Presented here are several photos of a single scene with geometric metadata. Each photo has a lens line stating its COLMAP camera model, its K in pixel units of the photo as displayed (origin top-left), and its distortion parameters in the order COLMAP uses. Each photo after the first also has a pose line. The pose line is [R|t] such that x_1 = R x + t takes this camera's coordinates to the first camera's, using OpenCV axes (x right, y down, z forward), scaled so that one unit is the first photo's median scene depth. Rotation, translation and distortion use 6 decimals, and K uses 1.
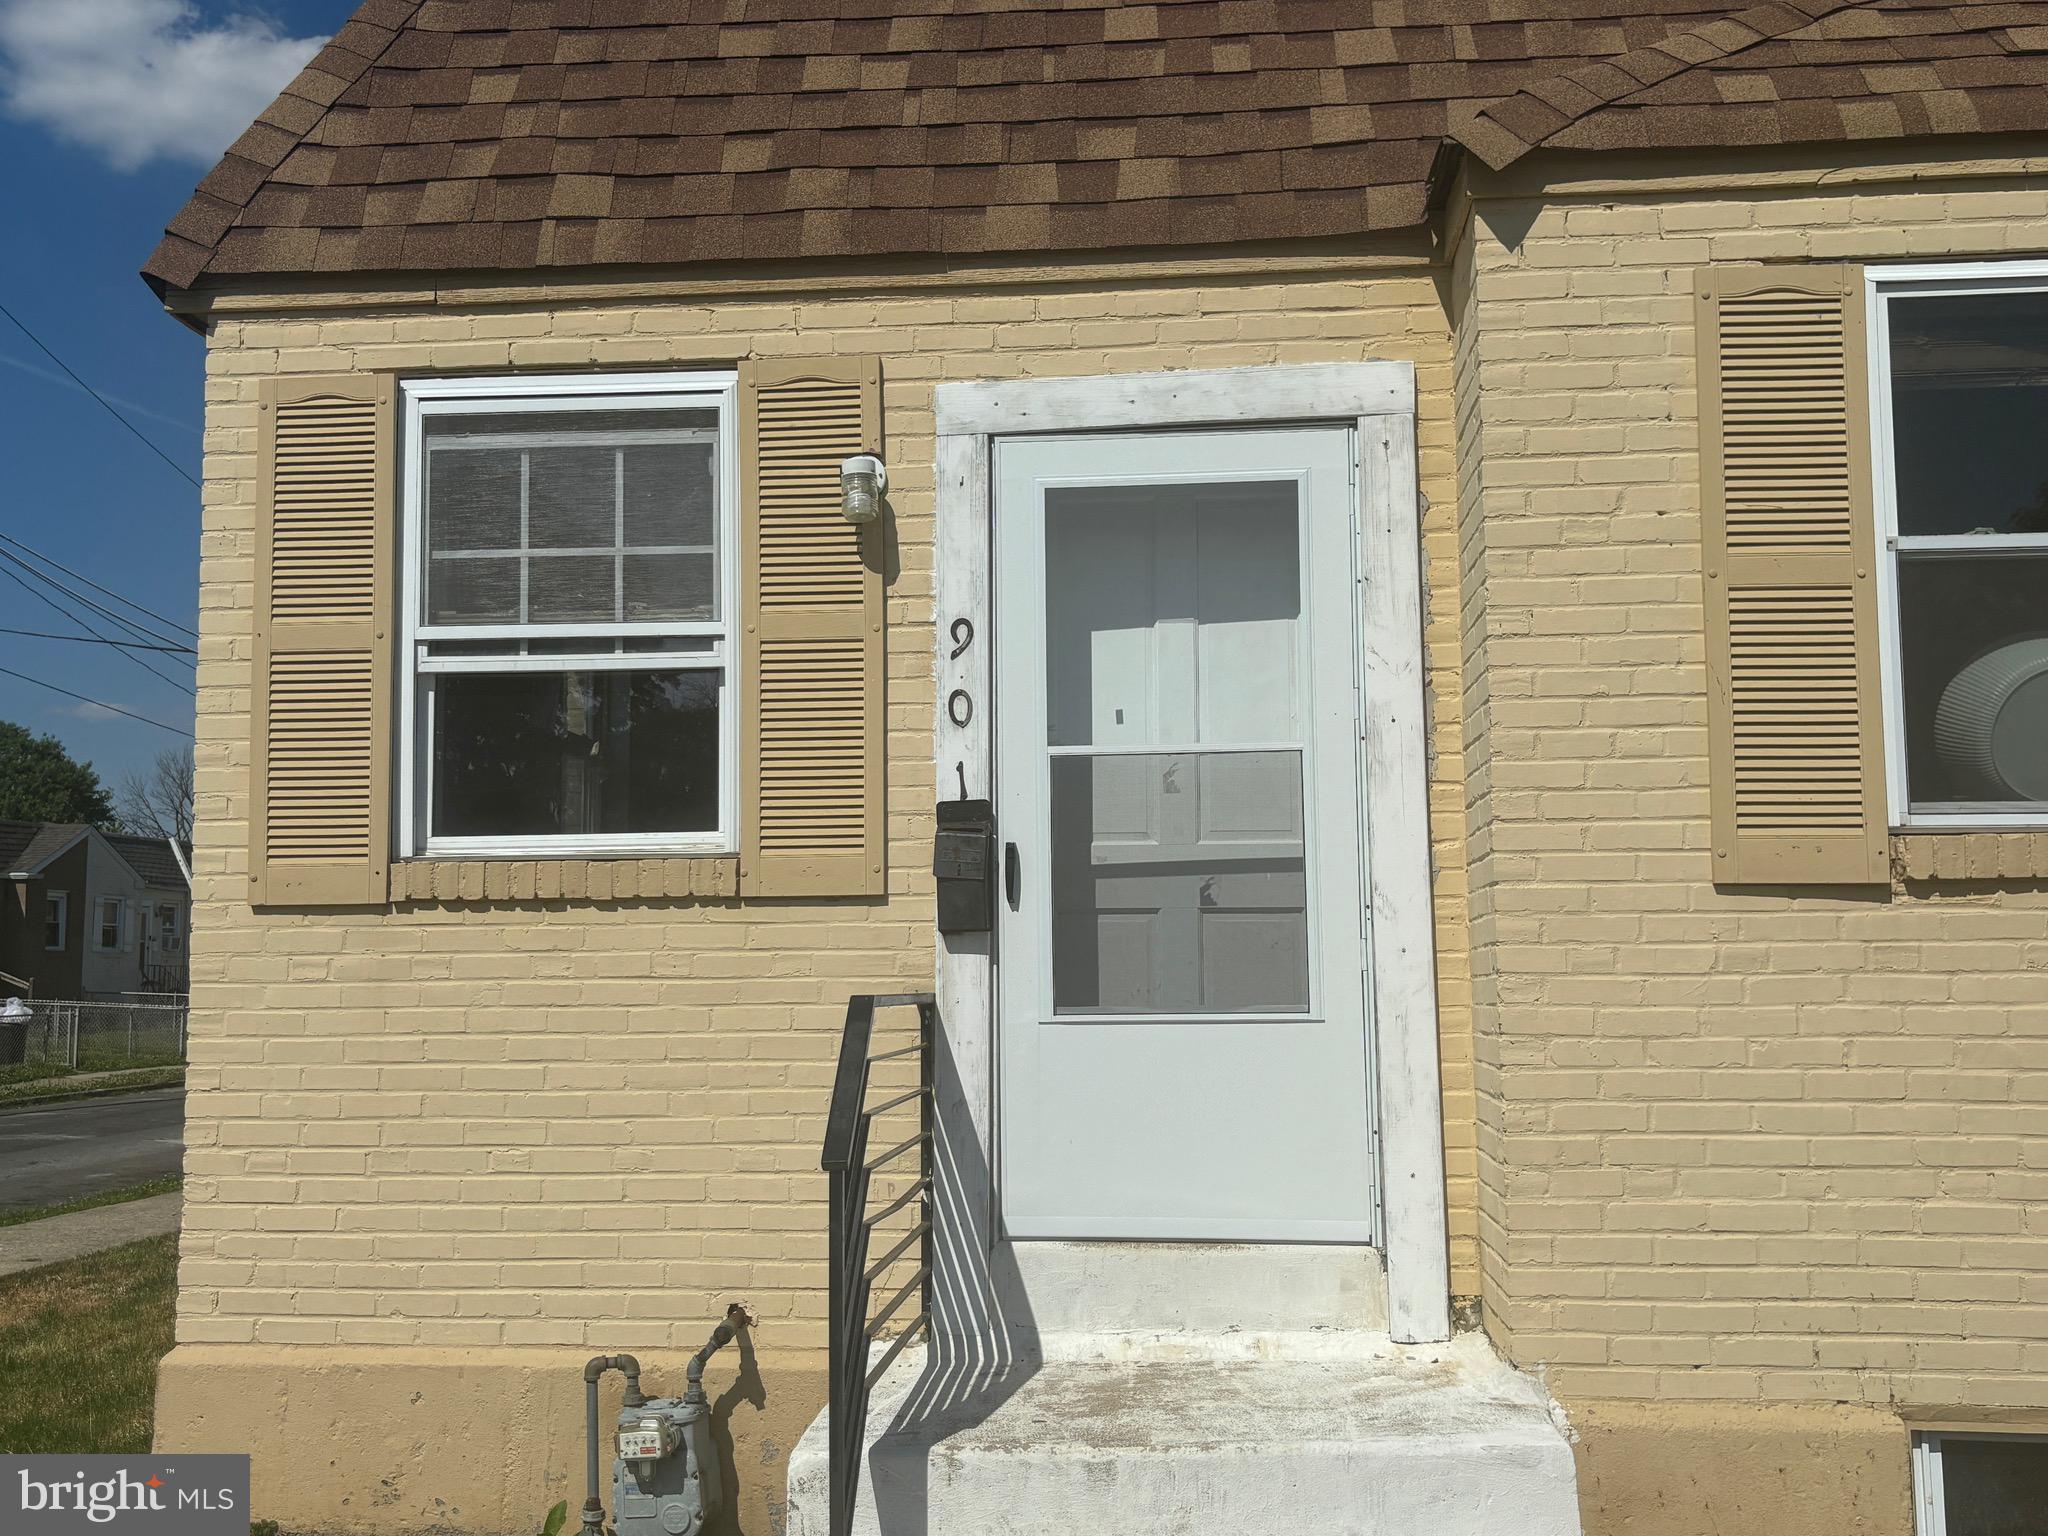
lens RADIAL K [[1982.6, 0, 1022.3], [0, 1982.6, 767.2], [0, 0, 1]] dist [0.009986, 0.000000]
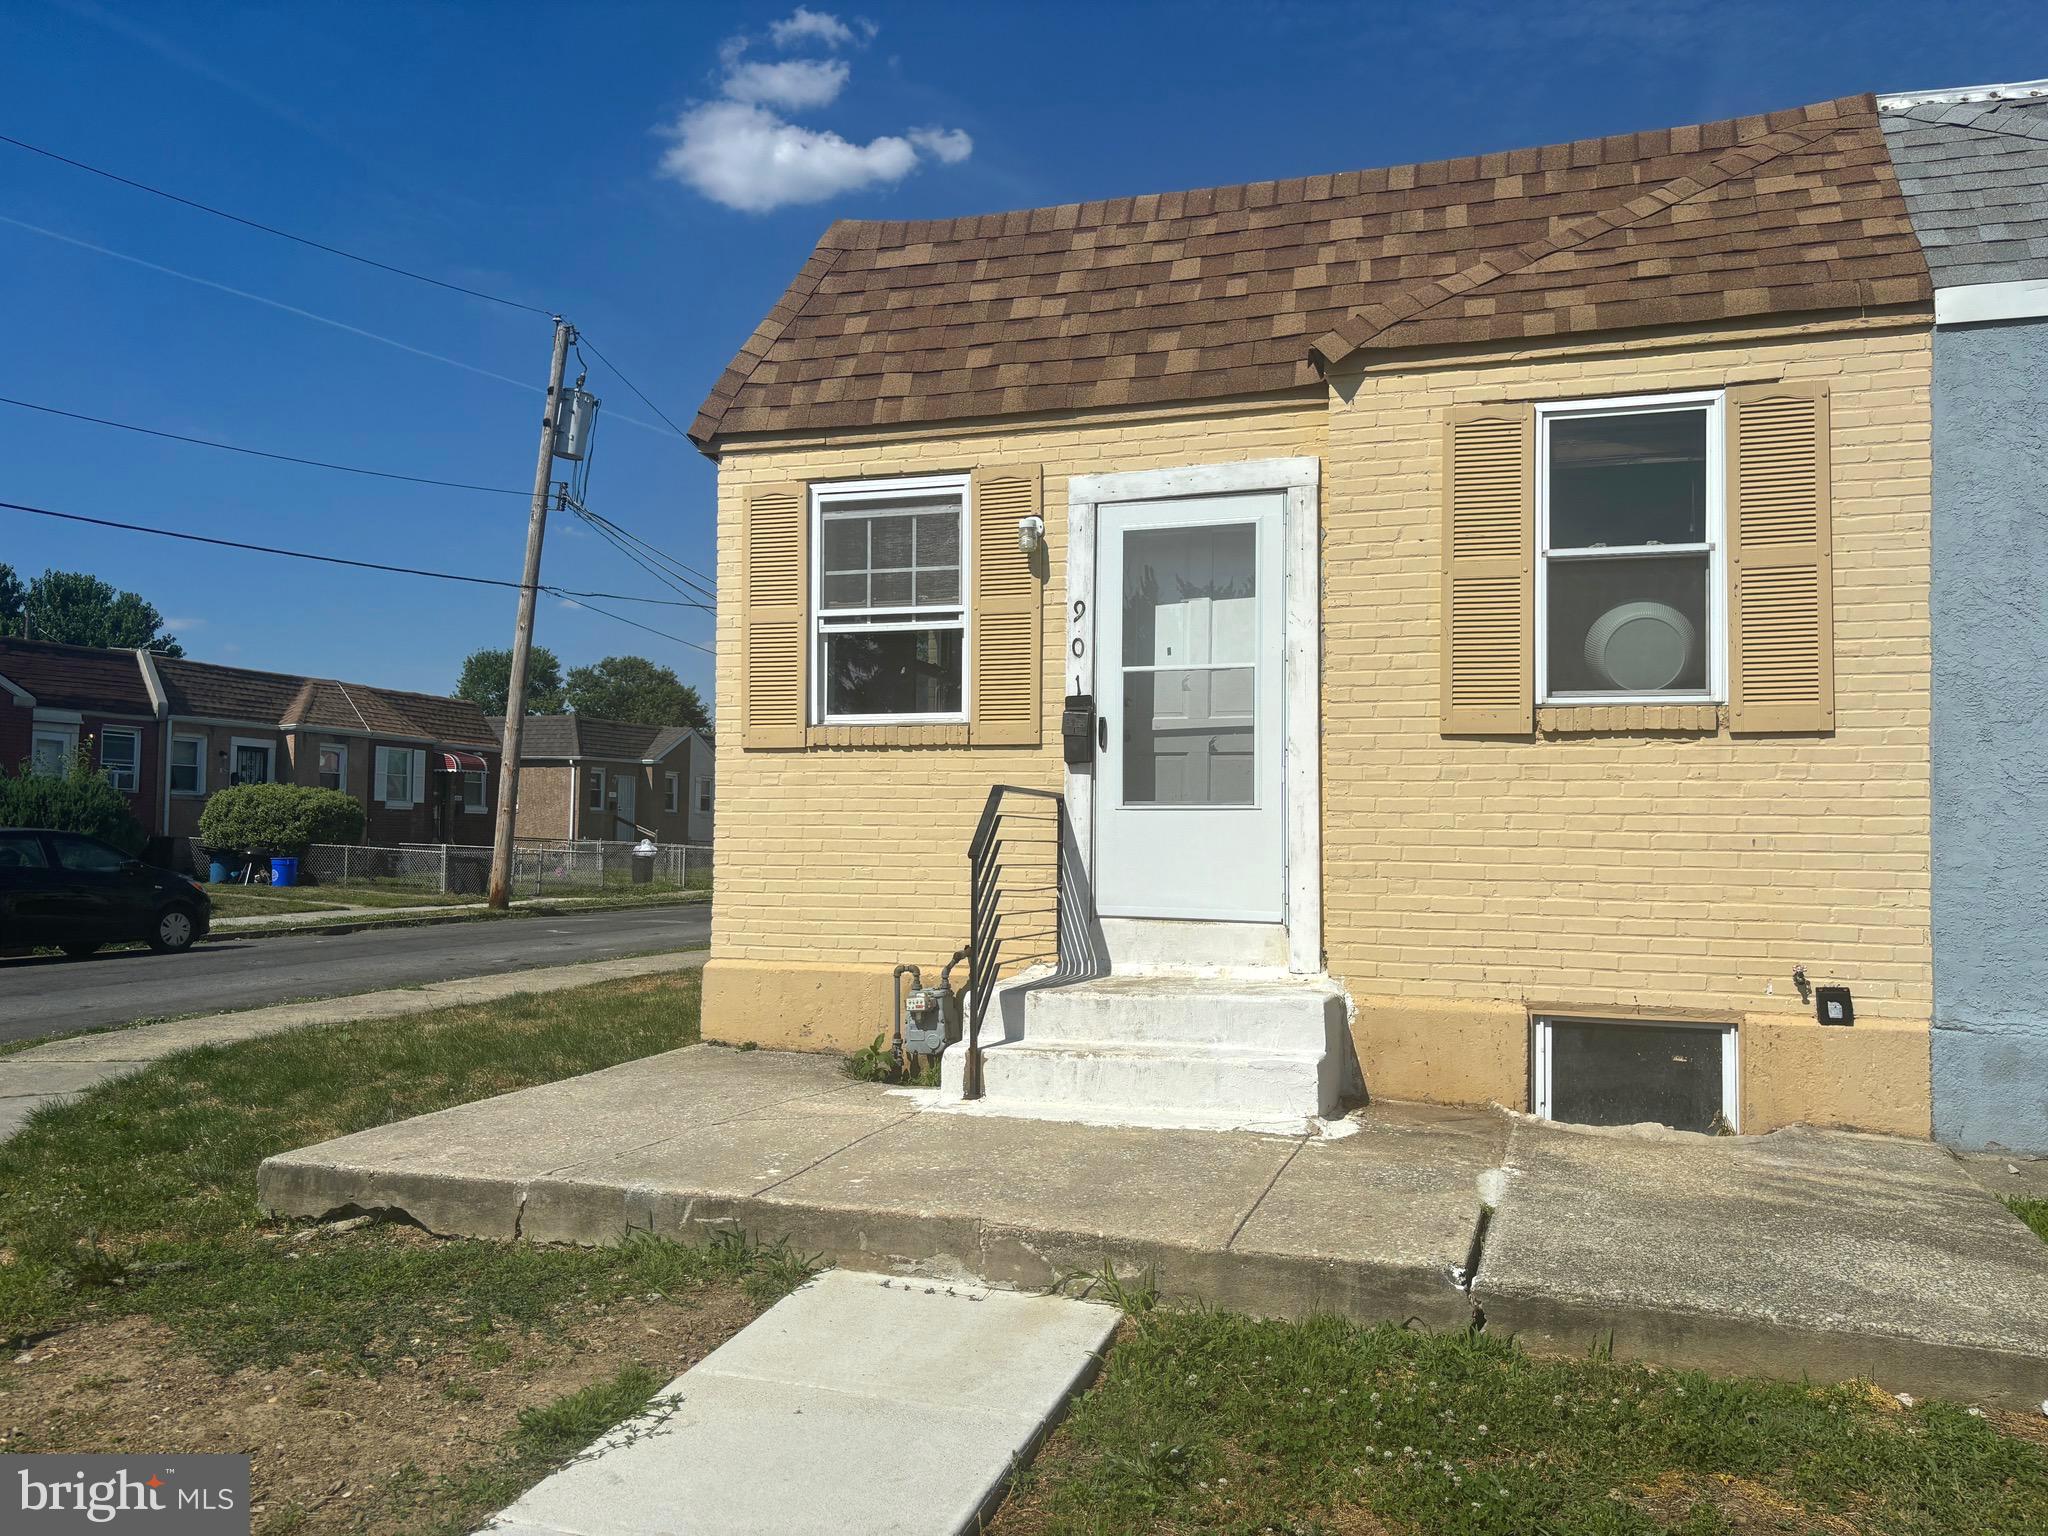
lens RADIAL K [[1554.9, 0, 1022.9], [0, 1554.9, 776.1], [0, 0, 1]] dist [0.033196, -0.045158]
pose [[0.973214, 0.006308, -0.229814, 0.268105], [0.006906, 0.998370, 0.056649, 0.009443], [0.229797, -0.056718, 0.971585, -0.504256]]
